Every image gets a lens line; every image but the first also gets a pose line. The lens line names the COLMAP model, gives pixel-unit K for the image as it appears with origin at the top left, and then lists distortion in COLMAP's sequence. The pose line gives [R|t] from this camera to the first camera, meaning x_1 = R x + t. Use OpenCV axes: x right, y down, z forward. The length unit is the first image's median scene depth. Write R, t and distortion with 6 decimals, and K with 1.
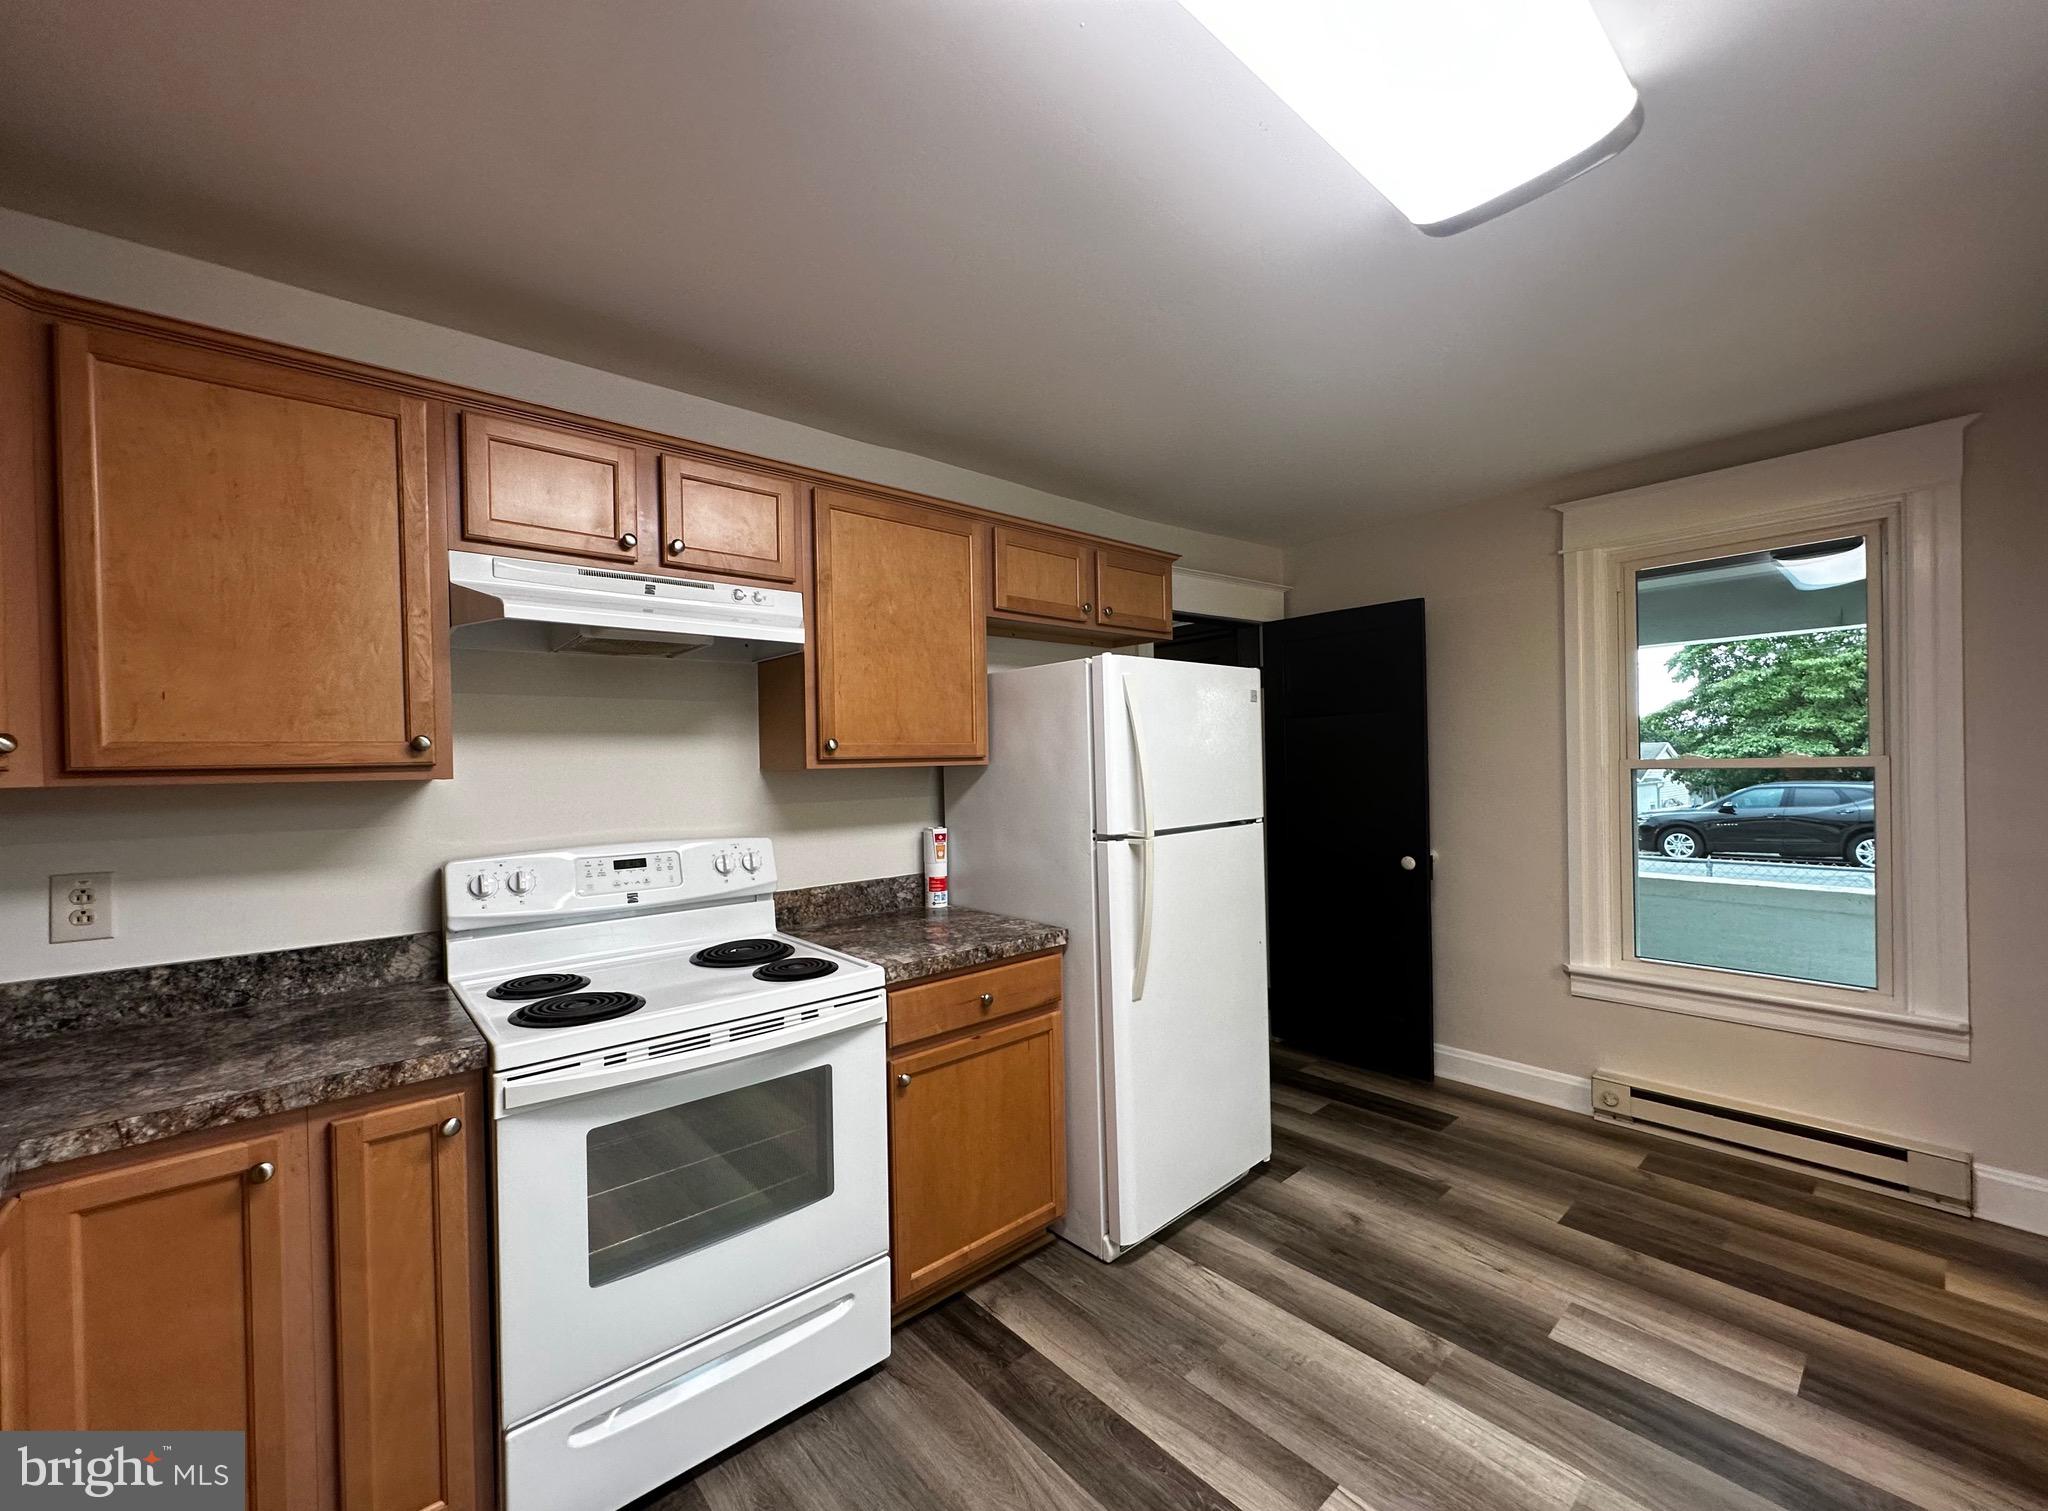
lens RADIAL K [[820.7, 0, 1017.4], [0, 820.7, 766.2], [0, 0, 1]] dist [-0.006087, 0.001091]
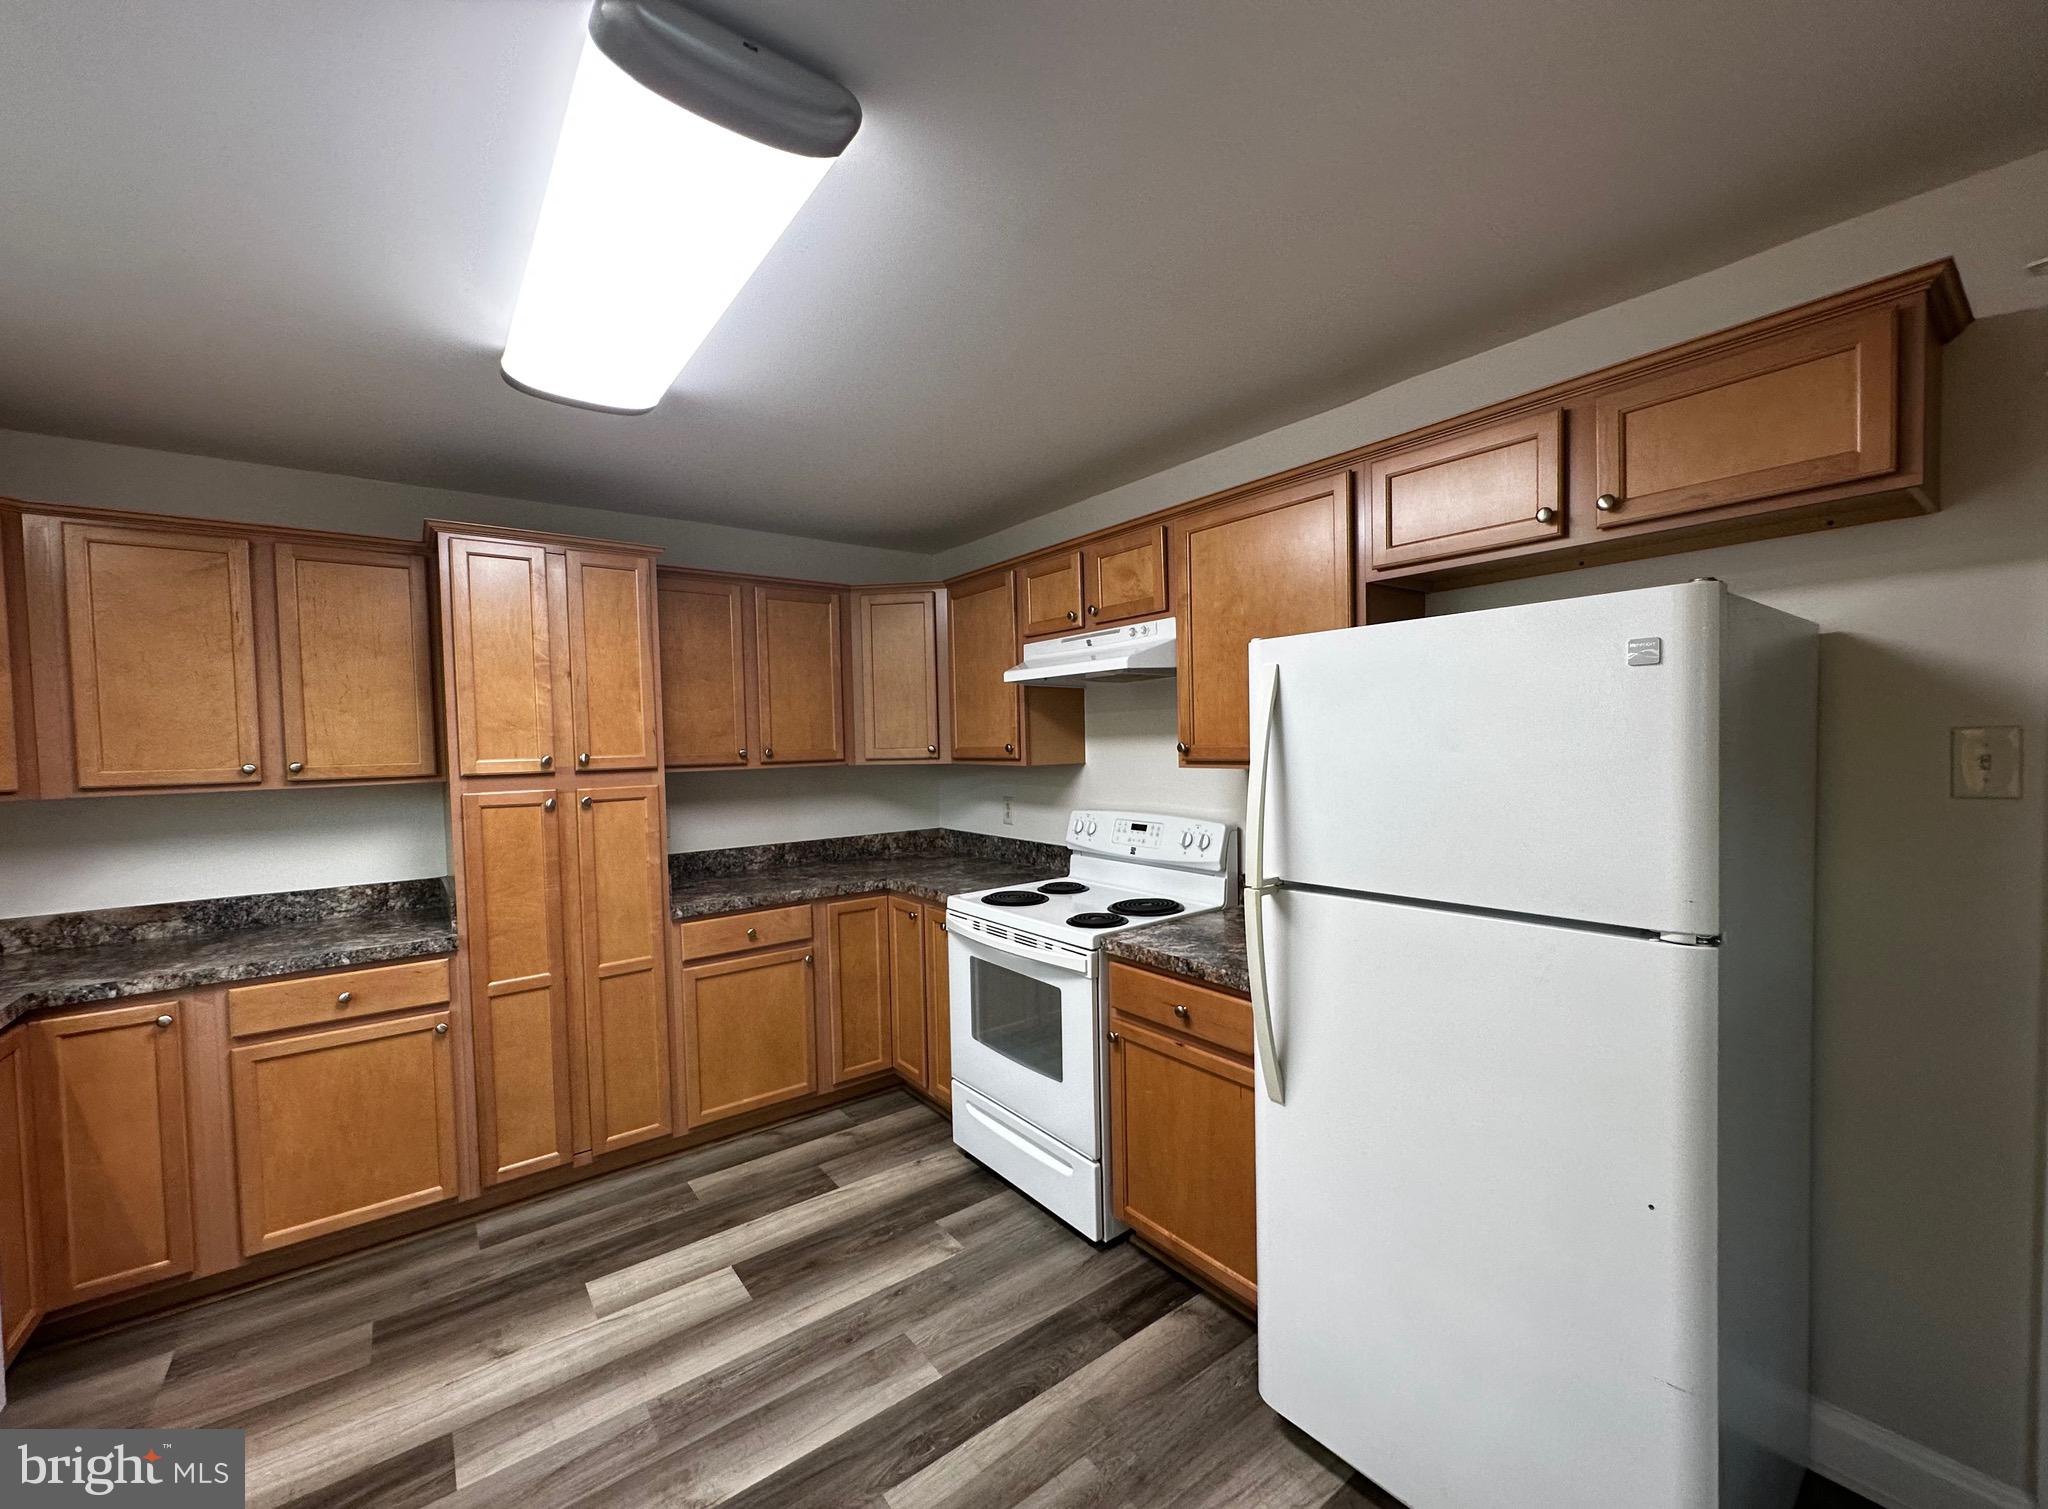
lens RADIAL K [[820.7, 0, 1024.6], [0, 820.7, 763.5], [0, 0, 1]] dist [-0.006087, 0.001091]
pose [[-0.062461, 0.053805, -0.996596, 1.303695], [0.020910, 0.998397, 0.052592, -0.097179], [0.997828, -0.017554, -0.063486, 1.210320]]
